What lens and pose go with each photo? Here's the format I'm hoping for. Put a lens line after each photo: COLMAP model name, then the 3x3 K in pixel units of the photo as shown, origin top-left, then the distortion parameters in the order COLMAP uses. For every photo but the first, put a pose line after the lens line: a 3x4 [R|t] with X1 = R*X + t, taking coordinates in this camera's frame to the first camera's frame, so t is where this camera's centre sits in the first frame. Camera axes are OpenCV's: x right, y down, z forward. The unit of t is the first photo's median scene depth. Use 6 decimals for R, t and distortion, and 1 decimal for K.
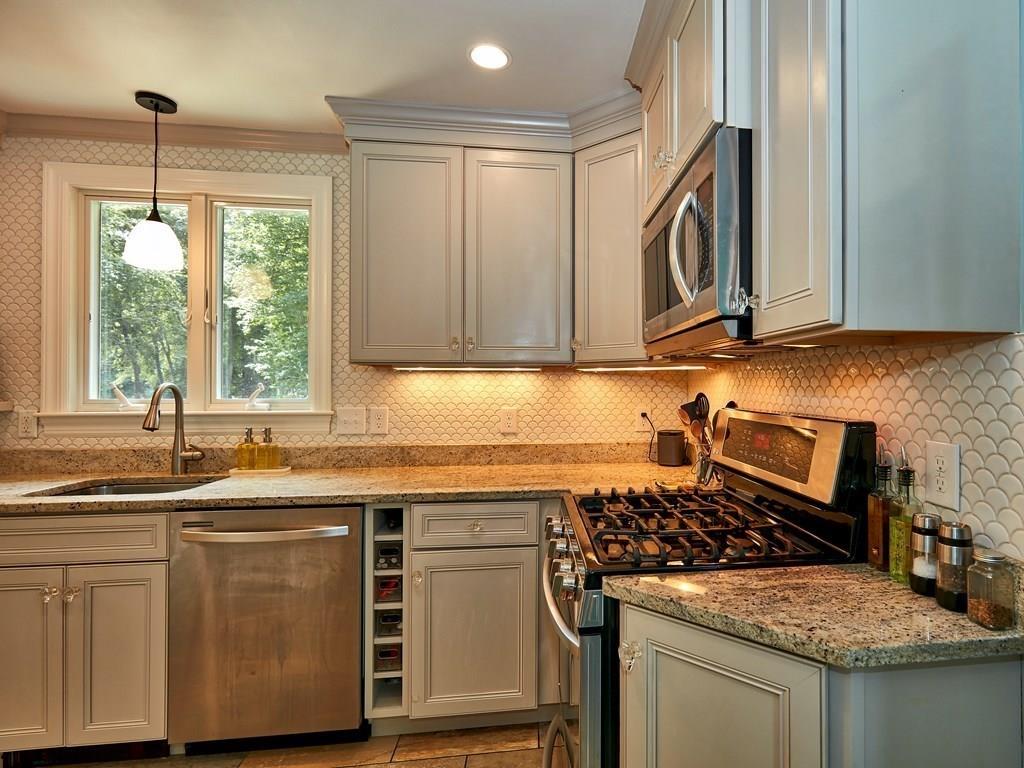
lens RADIAL K [[506.9, 0, 565.2], [0, 506.9, 385.6], [0, 0, 1]] dist [0.001146, -0.000654]
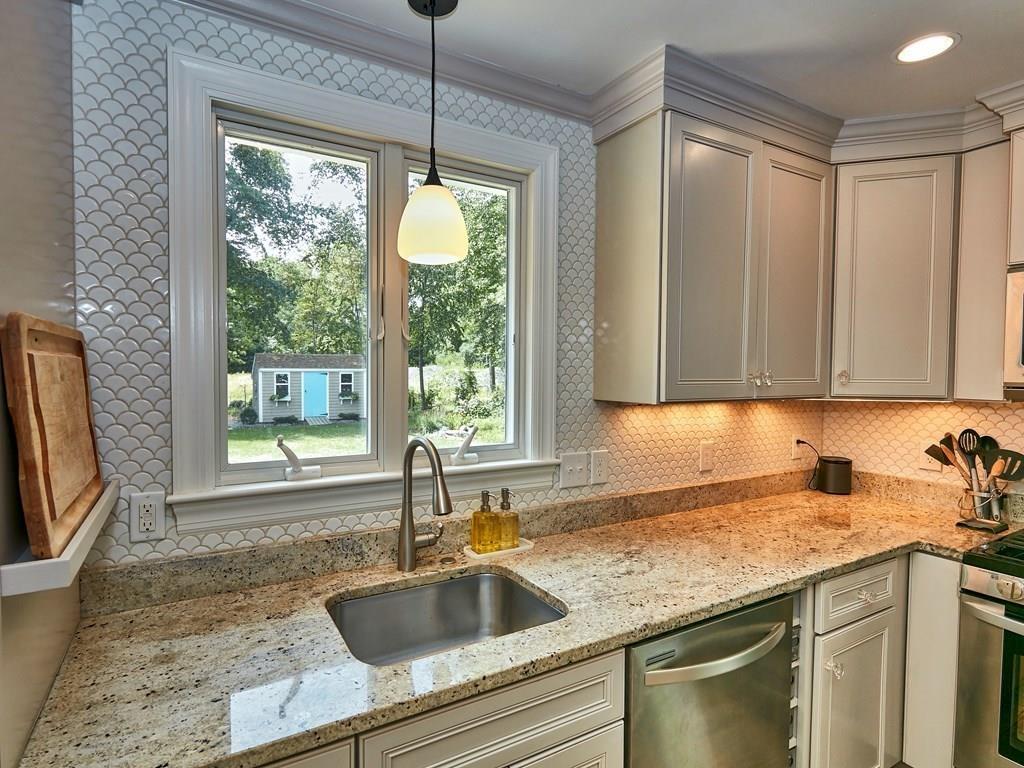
lens RADIAL K [[530.1, 0, 460.3], [0, 530.1, 385.5], [0, 0, 1]] dist [0.003719, -0.003285]
pose [[0.930896, -0.002491, 0.365275, -0.925112], [-0.010489, 0.999382, 0.033545, -0.088993], [-0.365133, -0.035058, 0.930295, 0.325749]]
